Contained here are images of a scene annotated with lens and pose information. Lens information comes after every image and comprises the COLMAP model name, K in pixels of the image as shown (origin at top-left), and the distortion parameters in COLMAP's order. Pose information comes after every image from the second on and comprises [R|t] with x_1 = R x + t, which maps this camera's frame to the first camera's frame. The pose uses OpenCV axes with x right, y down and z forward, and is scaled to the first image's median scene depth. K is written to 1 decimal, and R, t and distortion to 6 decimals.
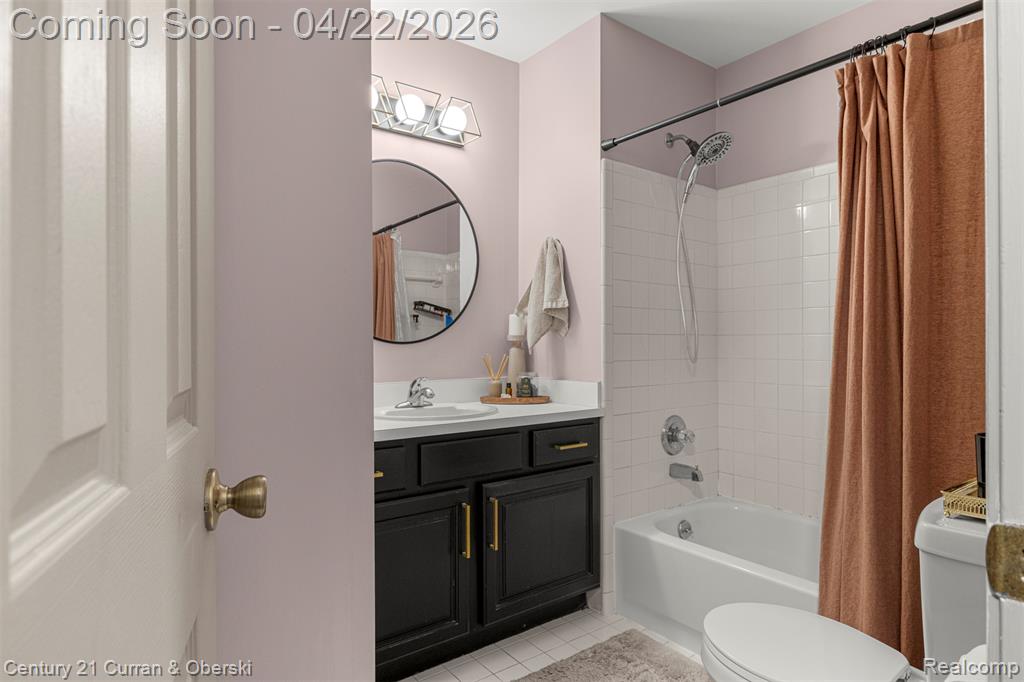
lens RADIAL K [[571.5, 0, 511.0], [0, 571.5, 345.2], [0, 0, 1]] dist [-0.000262, -0.001537]
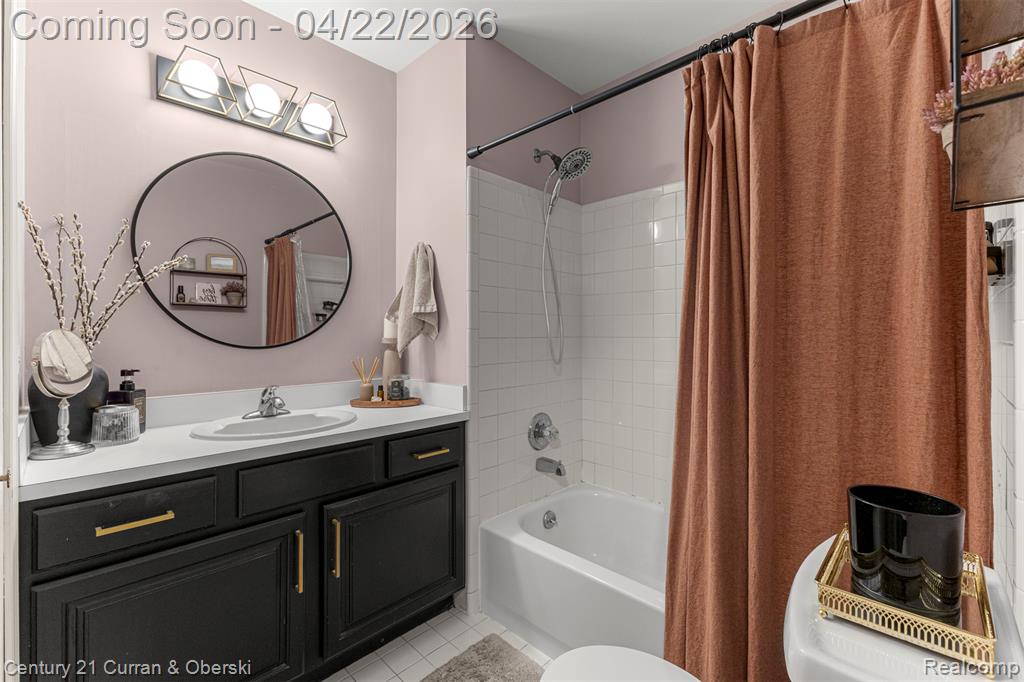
lens RADIAL K [[442.9, 0, 512.3], [0, 442.9, 336.7], [0, 0, 1]] dist [0.008172, -0.000013]
pose [[0.988299, -0.000007, 0.152529, 0.116586], [-0.000697, 0.999989, 0.004559, -0.026300], [-0.152527, -0.004612, 0.988289, 0.205935]]
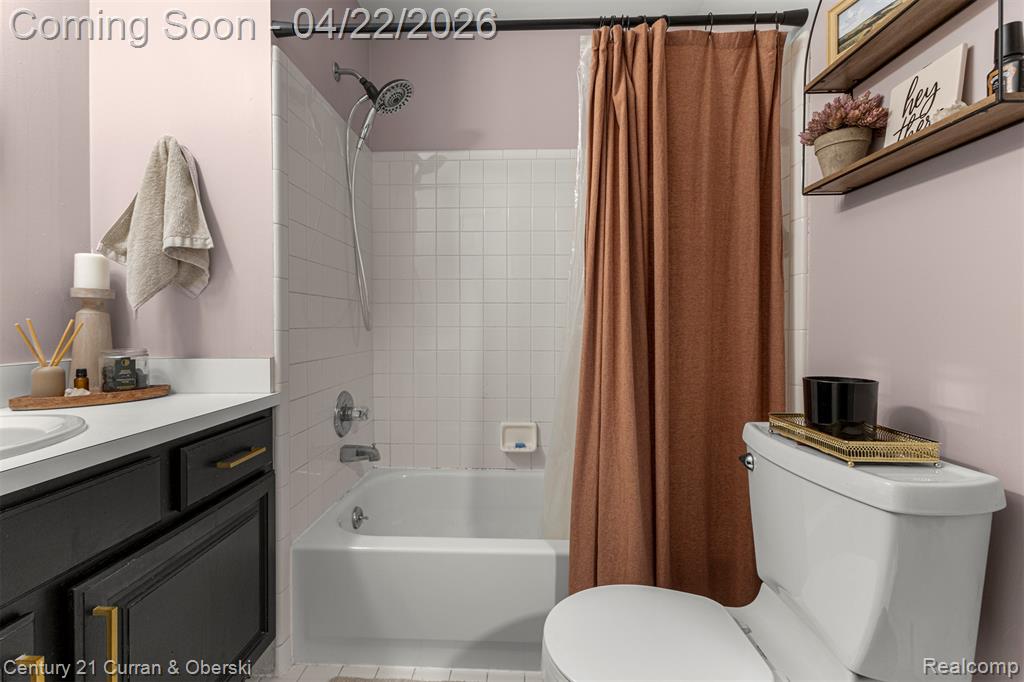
lens RADIAL K [[440.7, 0, 511.7], [0, 440.7, 332.9], [0, 0, 1]] dist [0.003251, -0.000032]
pose [[0.628452, -0.012082, 0.777754, -0.085526], [-0.000116, 0.999878, 0.015626, 0.024457], [-0.777848, -0.009910, 0.628374, 0.412310]]
